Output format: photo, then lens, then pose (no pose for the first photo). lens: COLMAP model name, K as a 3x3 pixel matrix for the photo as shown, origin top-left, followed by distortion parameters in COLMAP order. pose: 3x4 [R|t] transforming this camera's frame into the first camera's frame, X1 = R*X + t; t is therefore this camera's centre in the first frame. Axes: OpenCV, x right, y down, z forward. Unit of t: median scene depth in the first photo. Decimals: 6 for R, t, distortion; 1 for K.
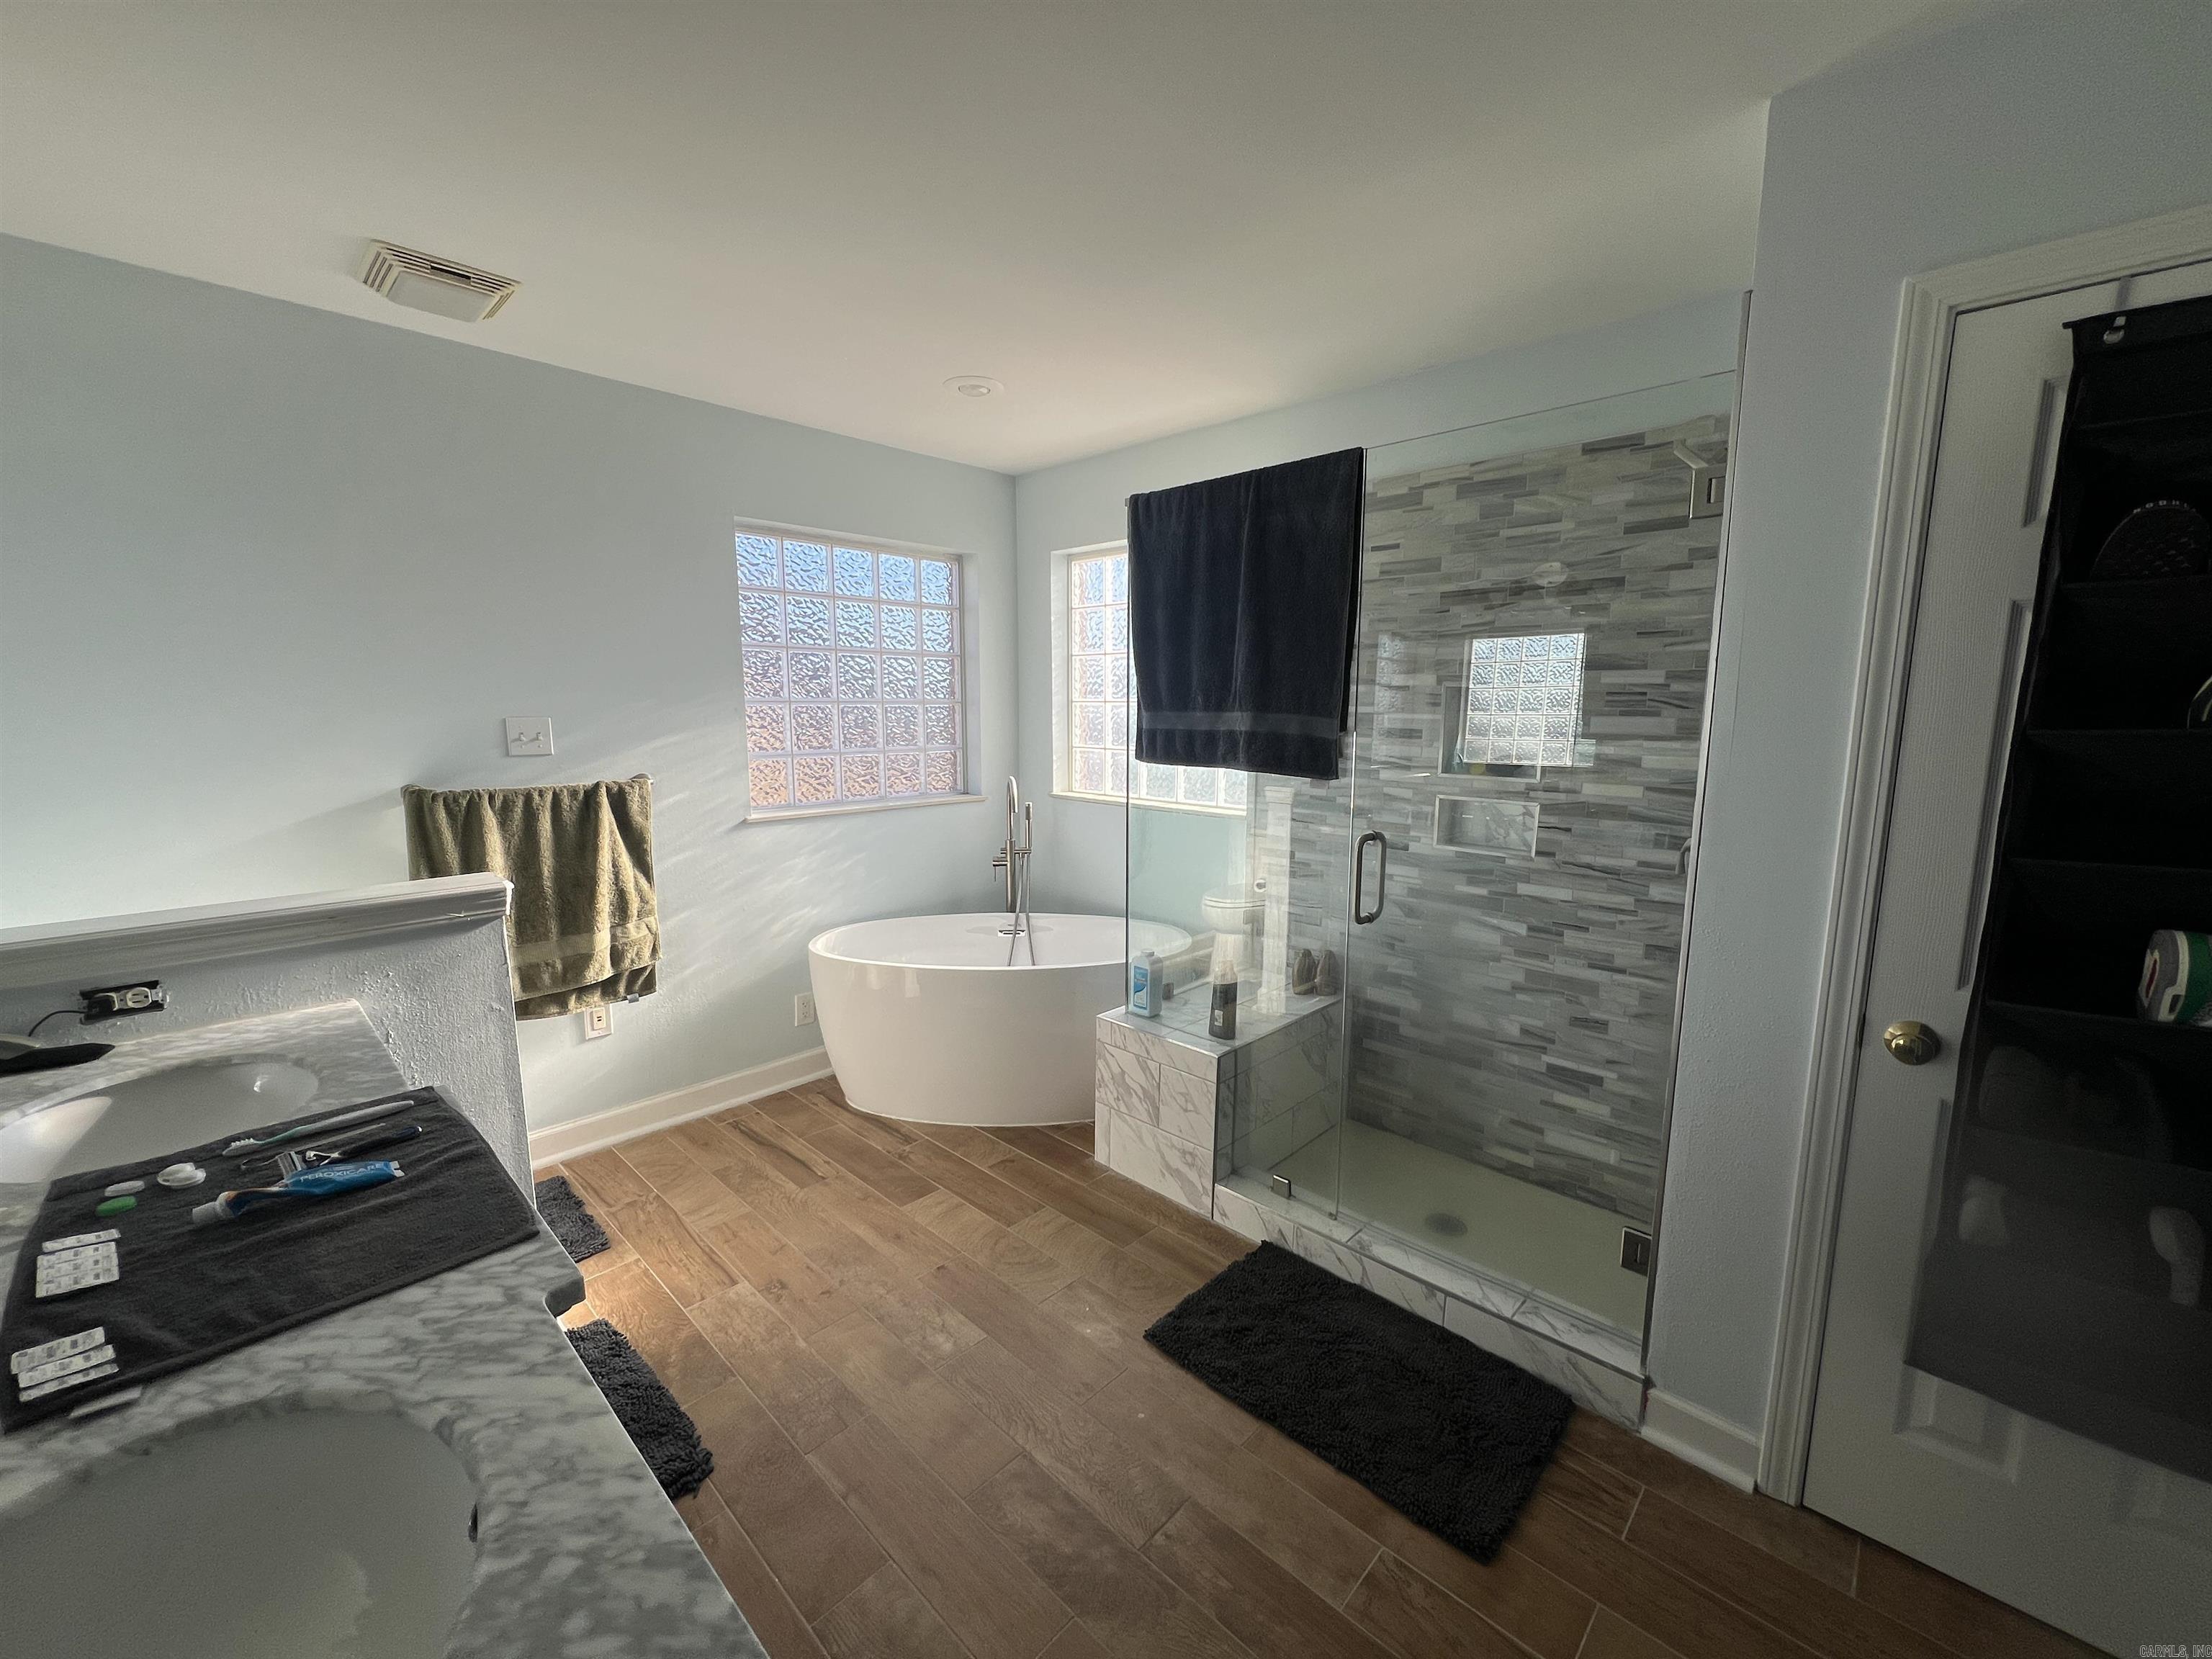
lens RADIAL K [[883.5, 0, 1104.1], [0, 883.5, 829.4], [0, 0, 1]] dist [-0.001964, -0.000036]
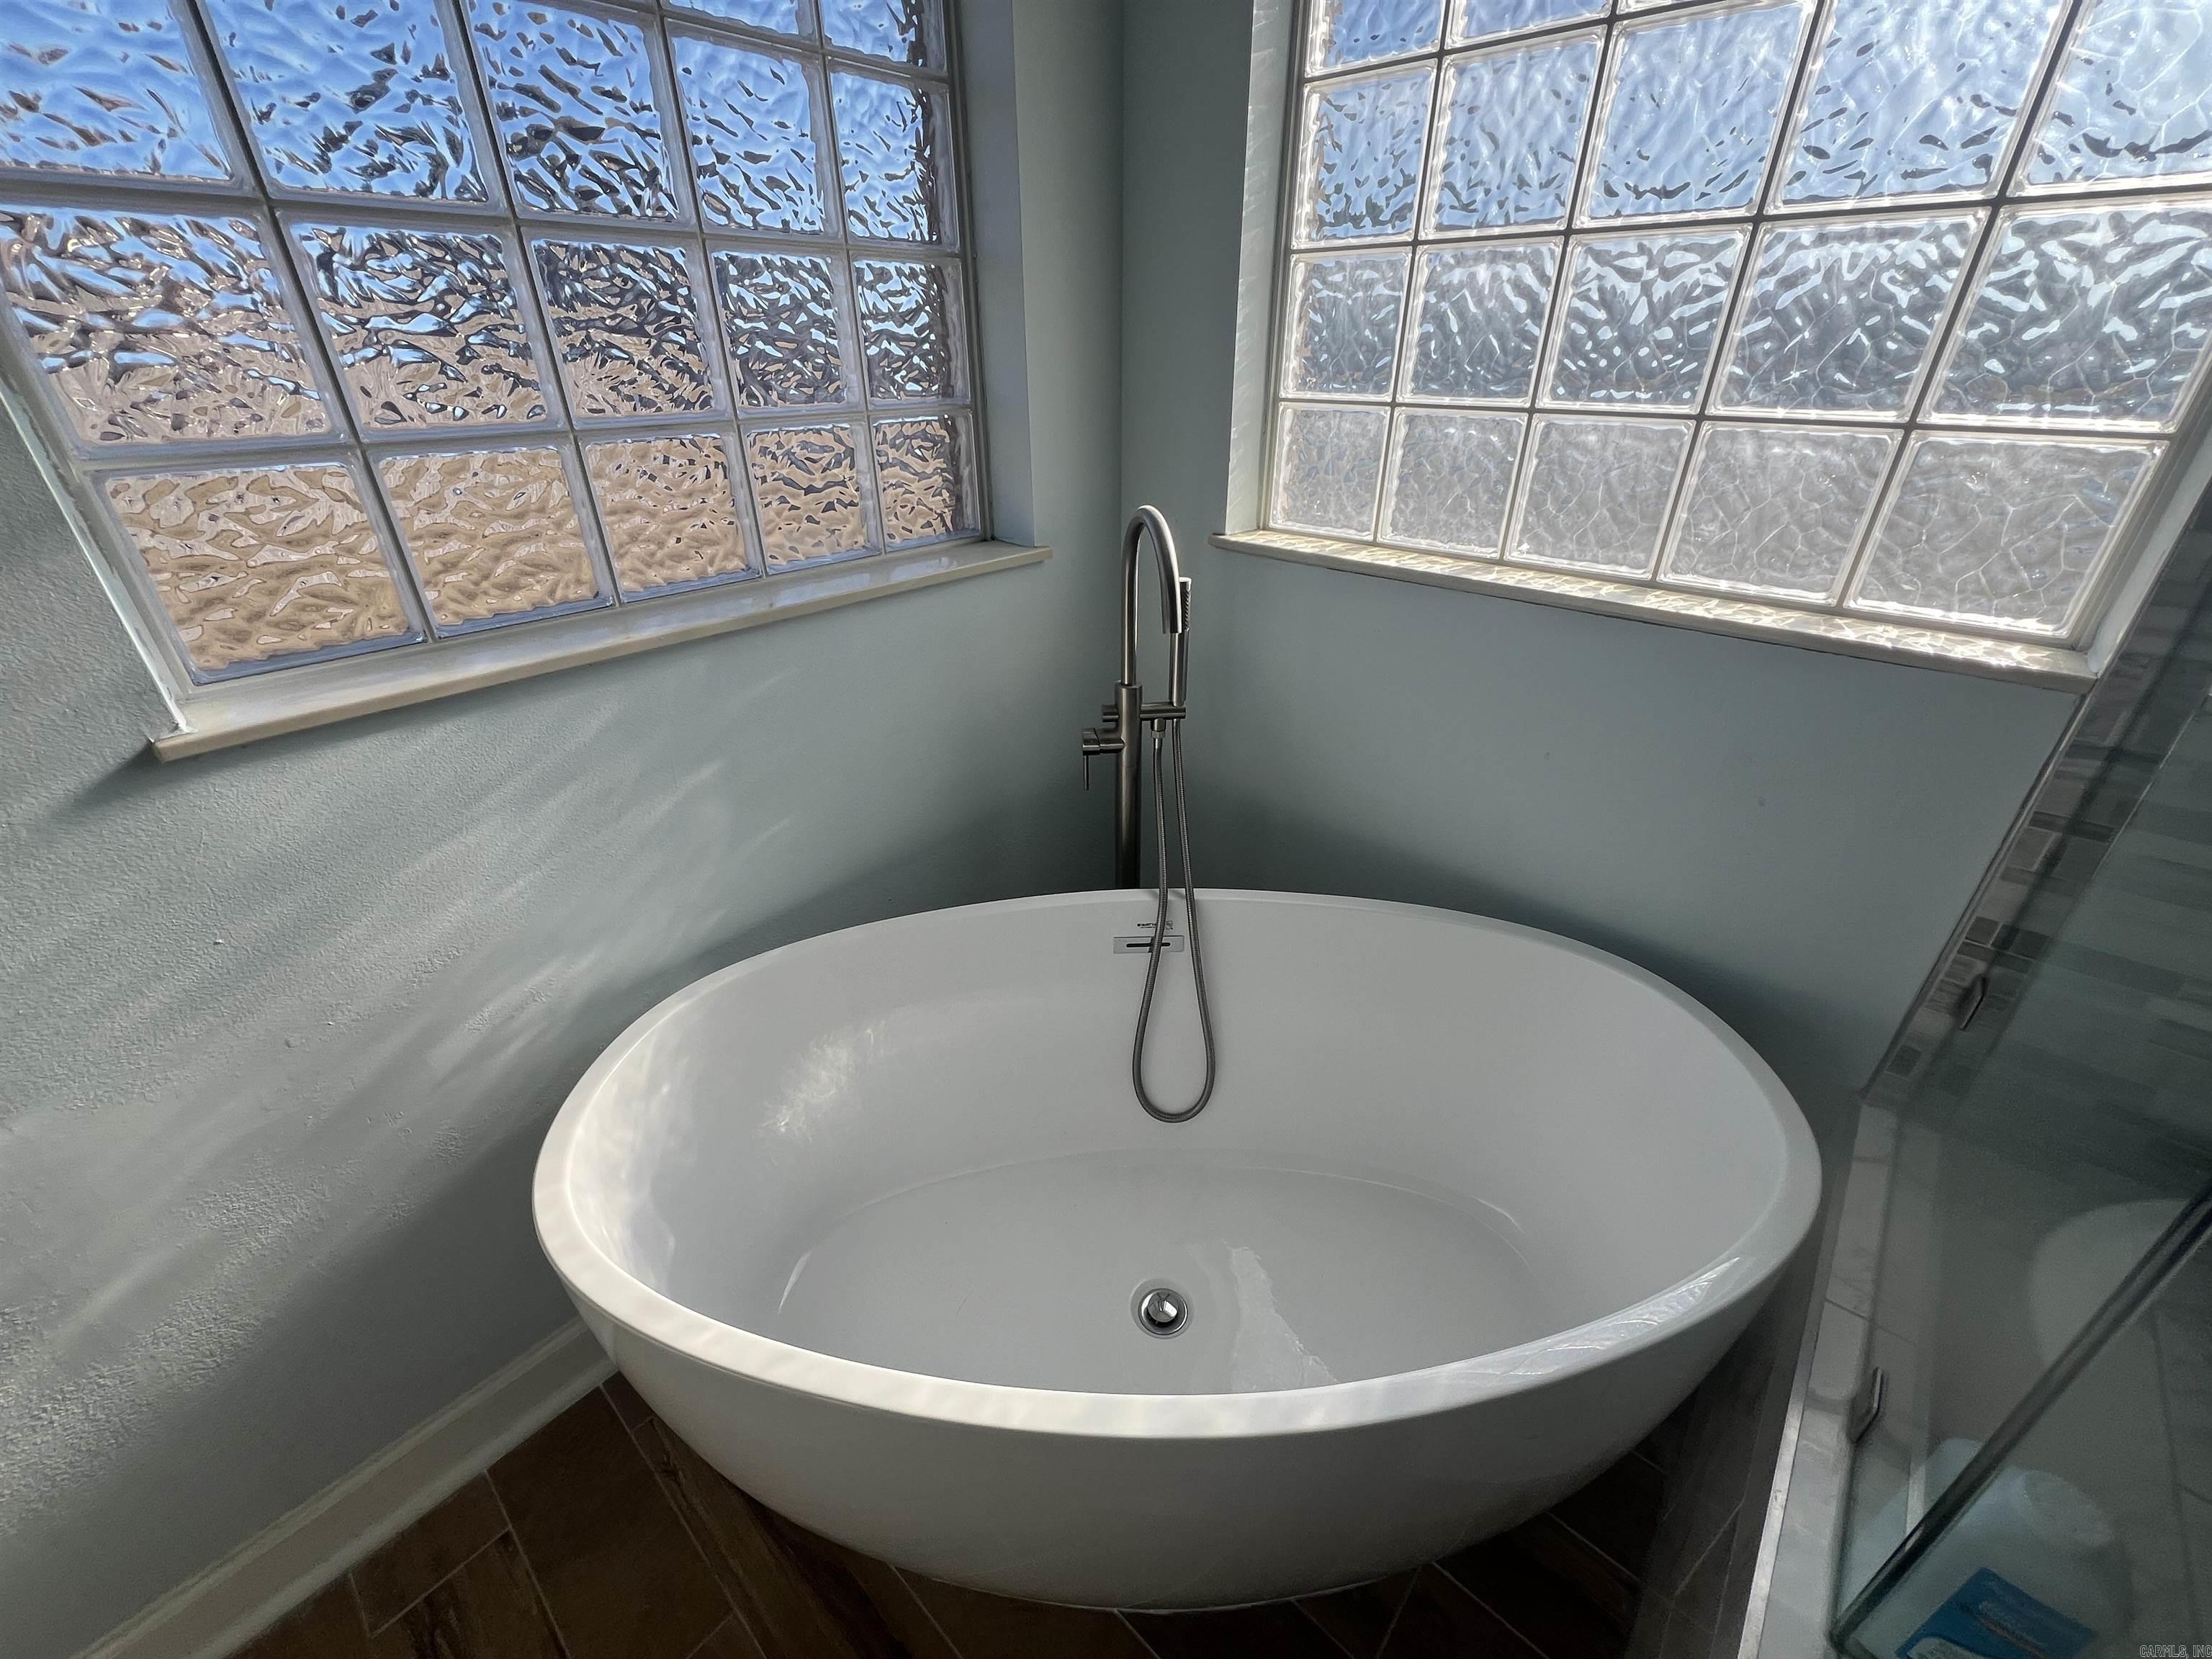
lens RADIAL K [[883.5, 0, 1115.7], [0, 883.5, 828.3], [0, 0, 1]] dist [-0.001964, -0.000036]
pose [[0.999086, -0.025875, 0.034015, -0.124330], [0.012032, 0.934000, 0.357070, -0.061819], [-0.041009, -0.356334, 0.933458, 0.628647]]
